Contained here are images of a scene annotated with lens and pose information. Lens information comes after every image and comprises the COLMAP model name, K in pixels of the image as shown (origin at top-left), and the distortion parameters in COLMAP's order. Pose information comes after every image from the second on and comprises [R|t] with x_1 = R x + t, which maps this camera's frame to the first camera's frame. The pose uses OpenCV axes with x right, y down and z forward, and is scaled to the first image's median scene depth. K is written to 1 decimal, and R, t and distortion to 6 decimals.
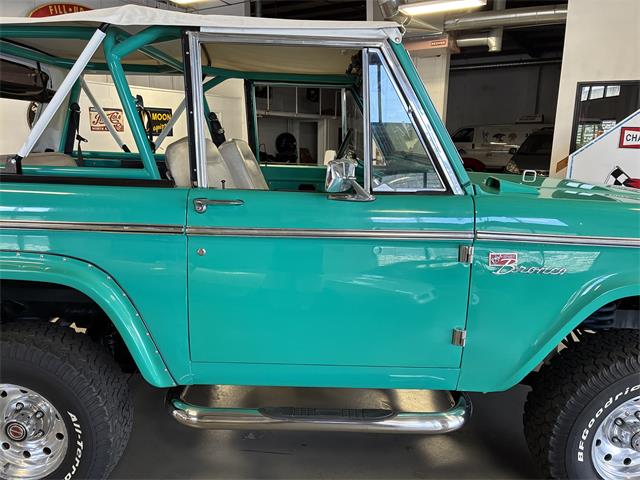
lens RADIAL K [[473.4, 0, 314.7], [0, 473.4, 236.5], [0, 0, 1]] dist [0.024153, -0.029595]
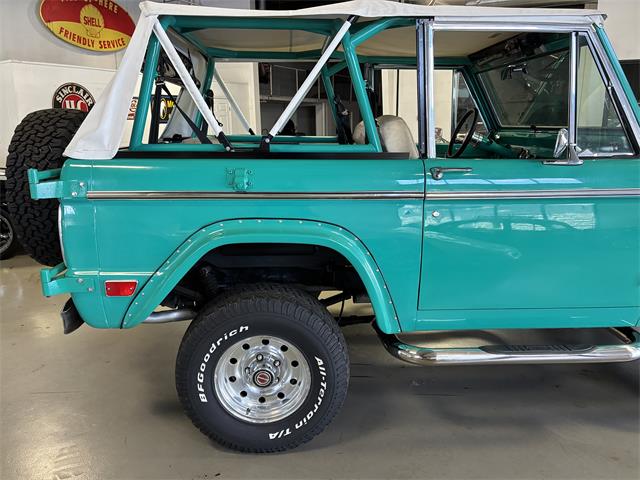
lens RADIAL K [[473.4, 0, 322.2], [0, 473.4, 239.2], [0, 0, 1]] dist [0.024153, -0.029595]
pose [[0.998494, -0.038046, 0.039533, -0.533065], [0.036584, 0.998643, 0.037060, 0.039757], [-0.040889, -0.035558, 0.998531, -0.141193]]
